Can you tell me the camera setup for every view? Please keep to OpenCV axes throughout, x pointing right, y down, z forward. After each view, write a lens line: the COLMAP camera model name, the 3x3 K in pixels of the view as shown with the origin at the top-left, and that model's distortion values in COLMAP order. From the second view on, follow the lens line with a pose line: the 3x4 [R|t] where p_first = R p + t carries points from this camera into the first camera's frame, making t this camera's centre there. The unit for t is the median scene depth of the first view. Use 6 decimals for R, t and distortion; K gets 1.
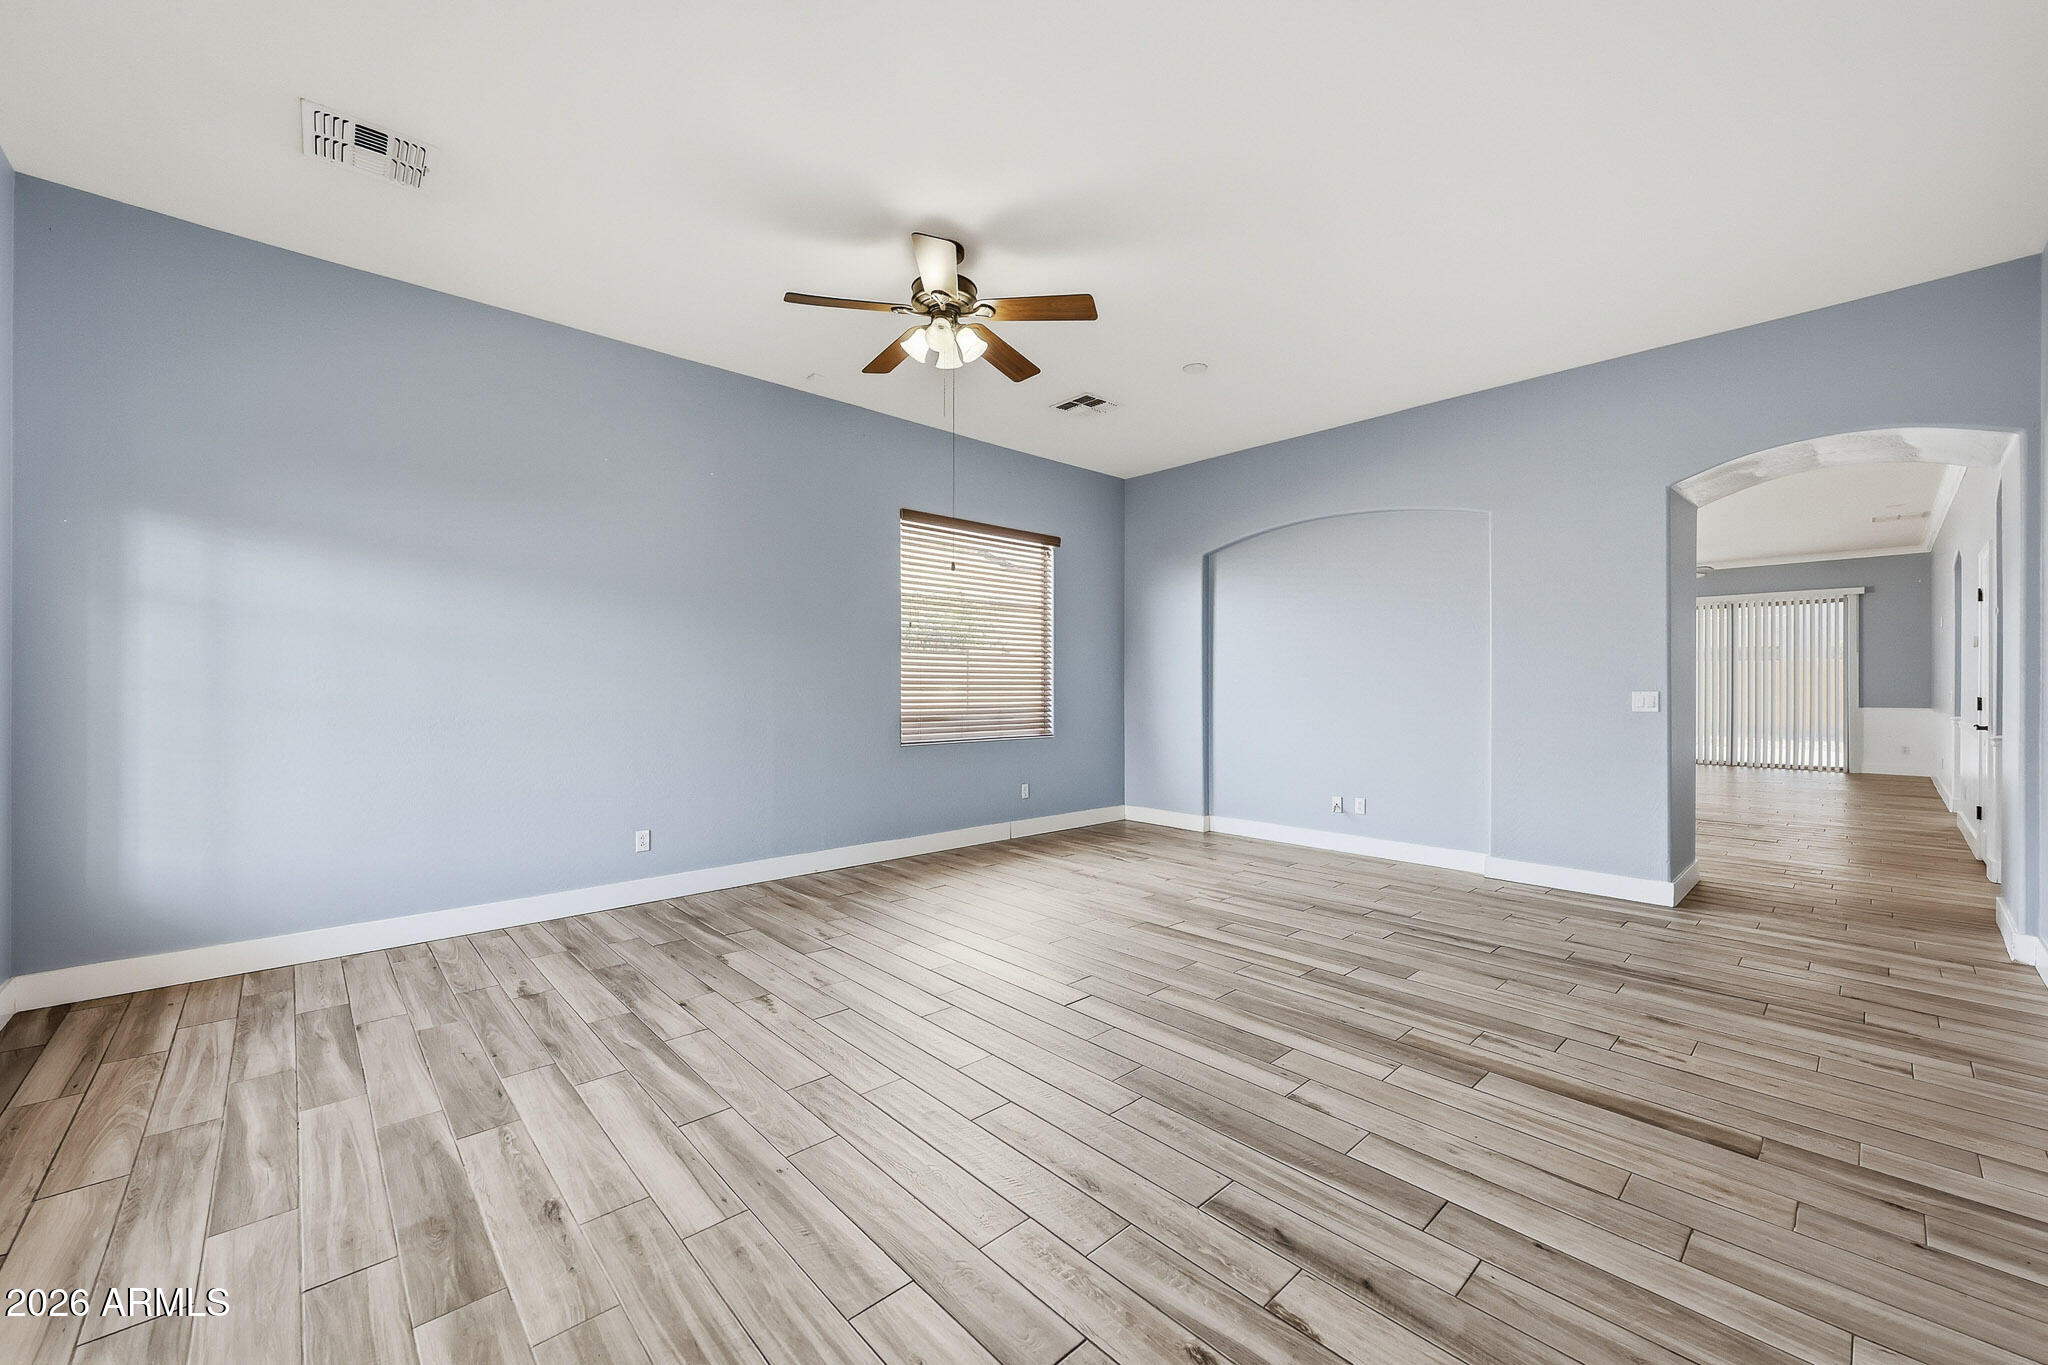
lens RADIAL K [[802.1, 0, 1025.2], [0, 802.1, 686.8], [0, 0, 1]] dist [0.000639, -0.000019]
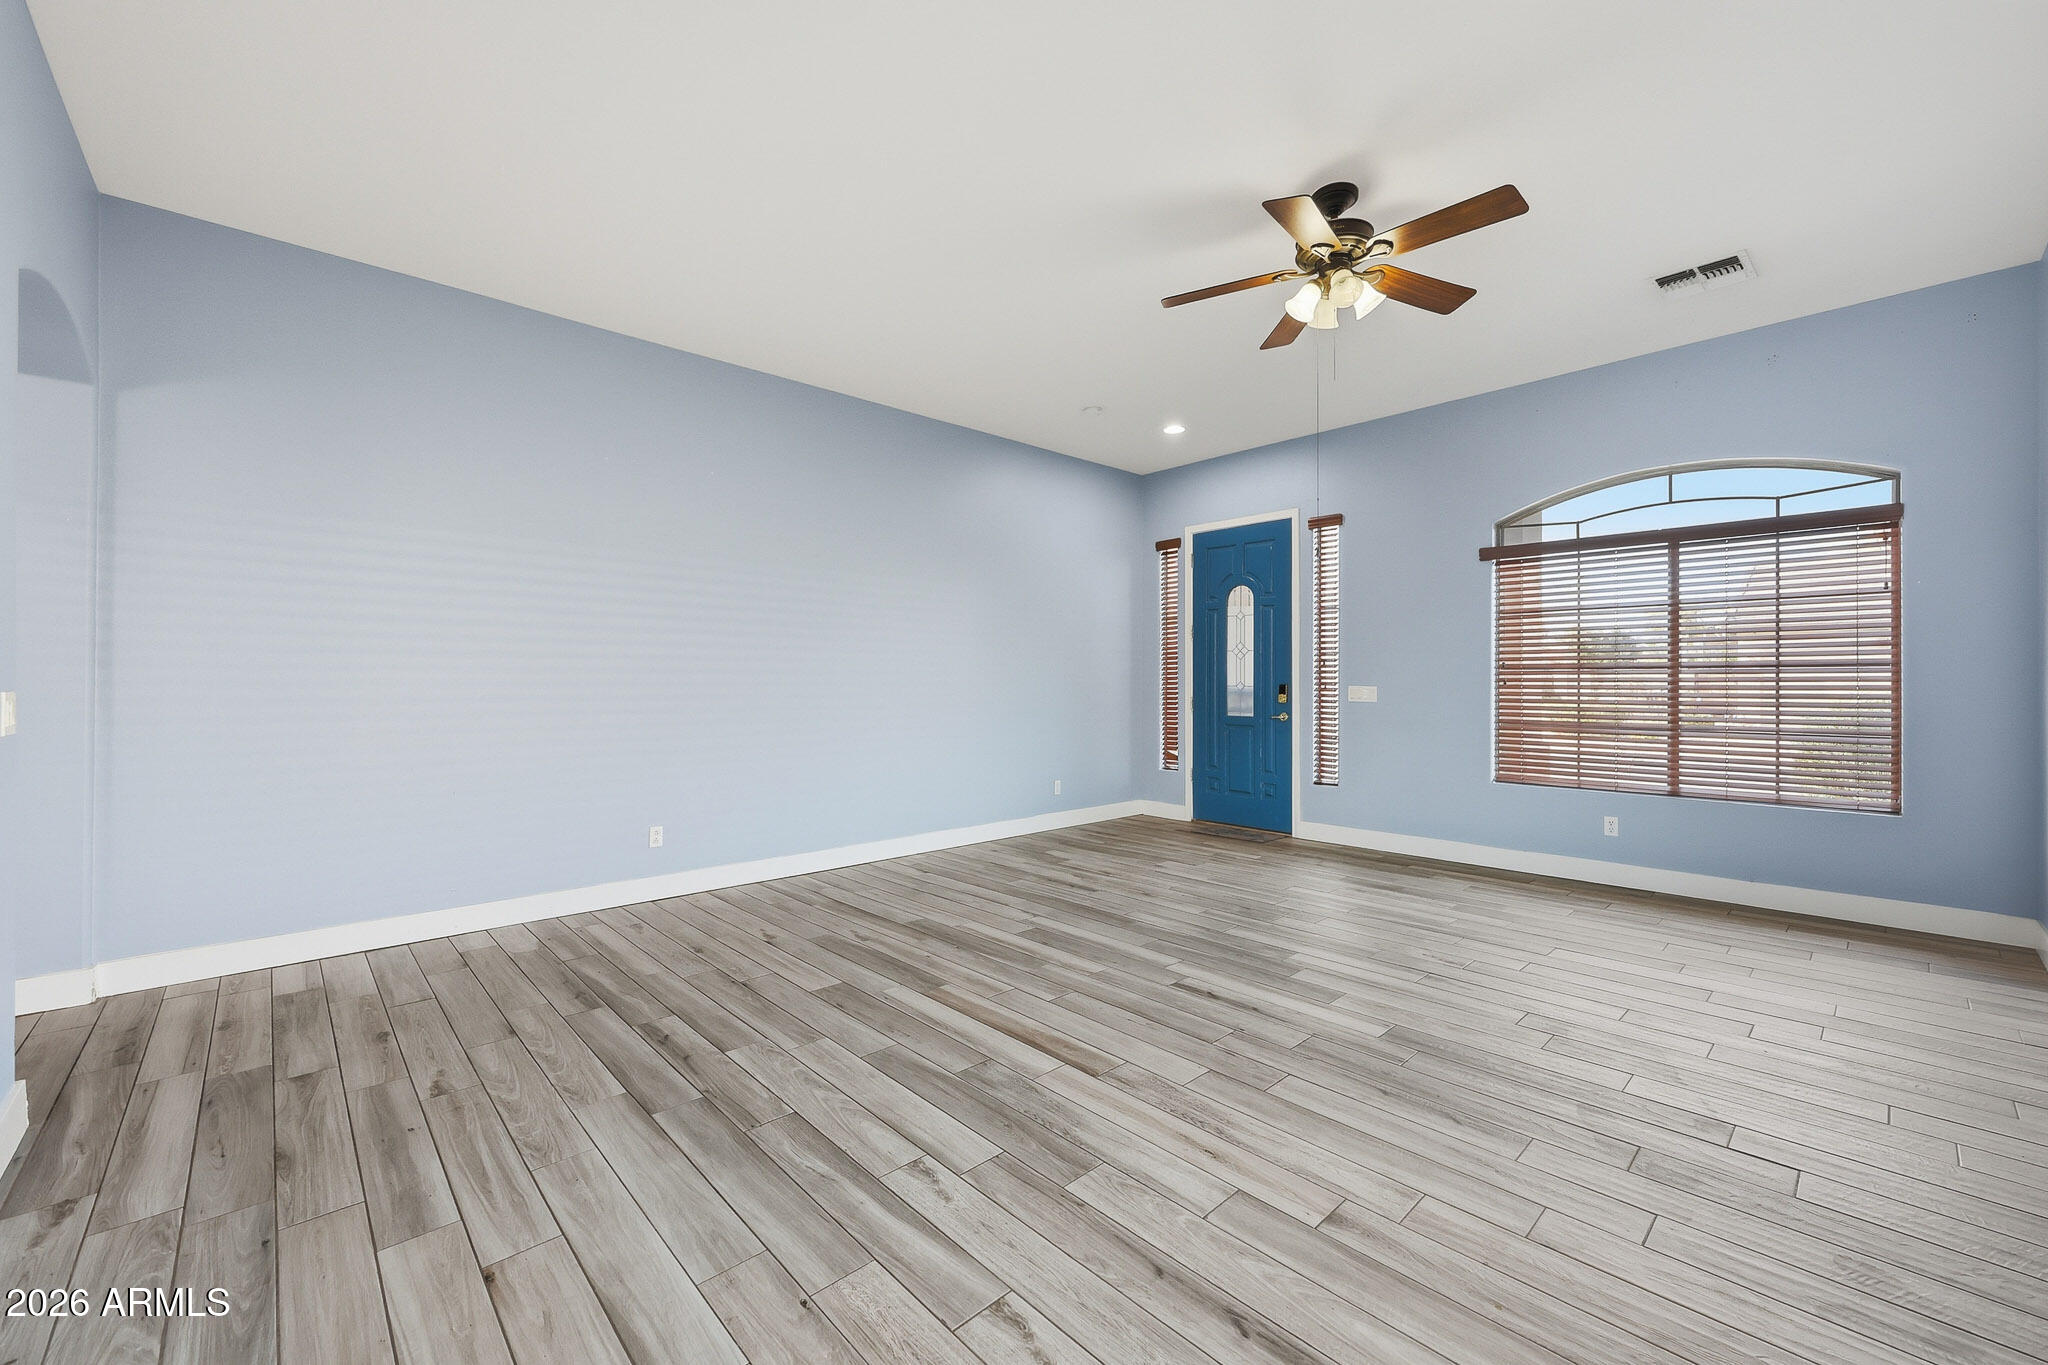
lens RADIAL K [[802.1, 0, 1028.6], [0, 802.1, 683.2], [0, 0, 1]] dist [0.000639, -0.000019]
pose [[-0.999987, -0.004181, -0.002969, 0.250365], [-0.004182, 0.999991, 0.000357, 0.000535], [0.002967, 0.000370, -0.999996, 1.939455]]
